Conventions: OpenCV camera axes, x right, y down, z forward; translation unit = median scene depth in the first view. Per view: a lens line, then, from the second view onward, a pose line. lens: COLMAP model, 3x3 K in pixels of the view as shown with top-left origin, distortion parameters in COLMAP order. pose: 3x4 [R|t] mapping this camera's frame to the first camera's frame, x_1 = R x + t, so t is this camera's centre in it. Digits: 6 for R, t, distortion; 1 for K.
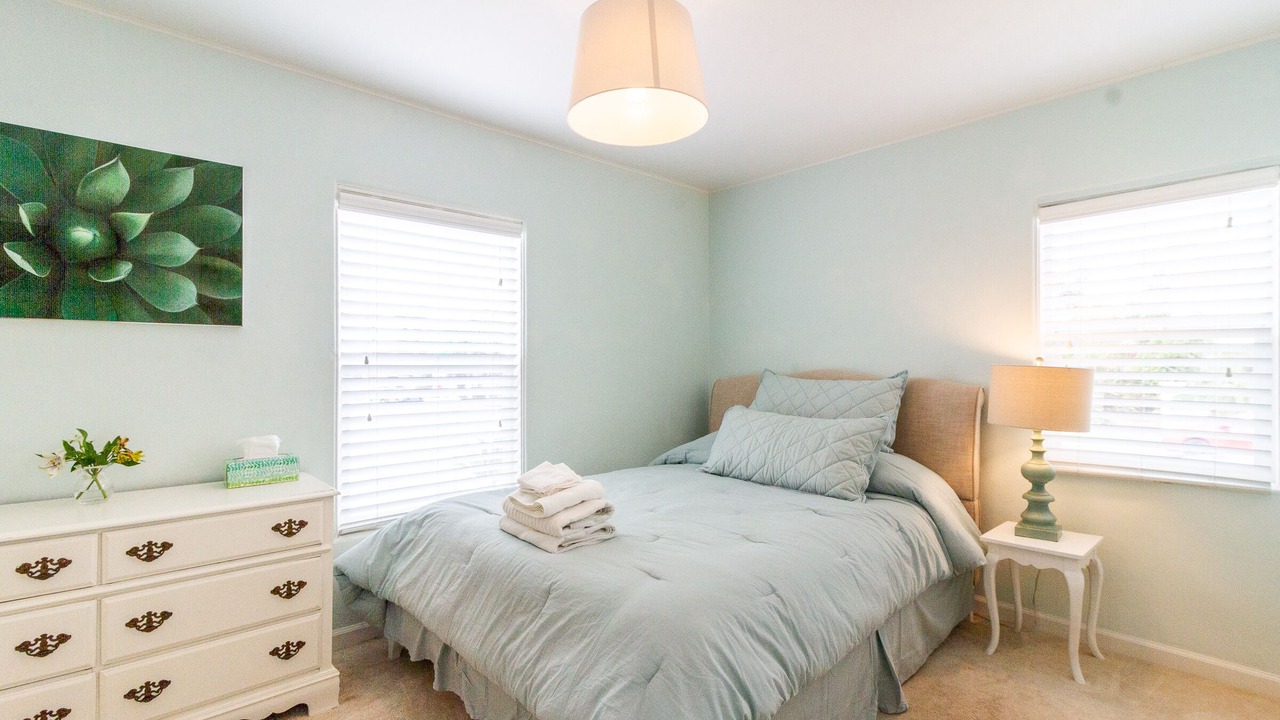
lens RADIAL K [[593.5, 0, 640.0], [0, 593.5, 360.0], [0, 0, 1]] dist [0.003083, 0.000370]
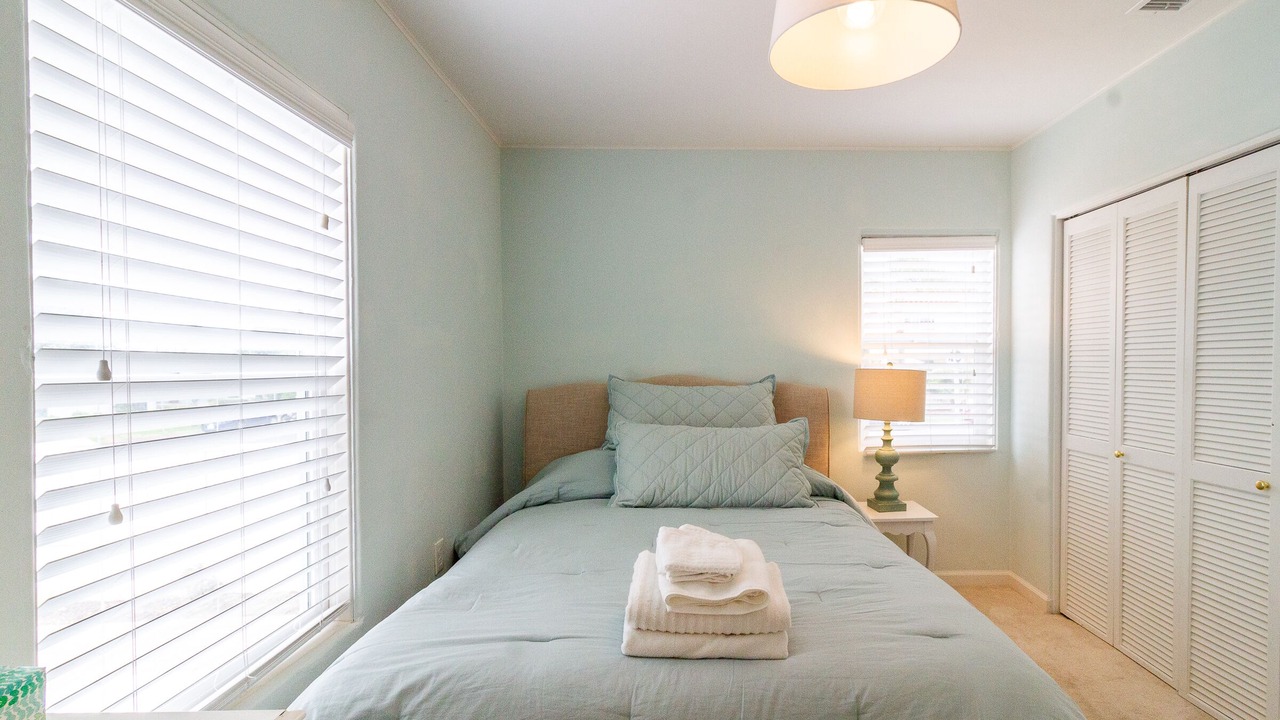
lens RADIAL K [[628.3, 0, 641.4], [0, 628.3, 372.2], [0, 0, 1]] dist [0.000844, -0.000117]
pose [[0.659940, -0.011911, 0.751223, -0.564949], [0.002059, 0.999899, 0.014046, -0.003000], [-0.751315, -0.007722, 0.659899, 0.480566]]
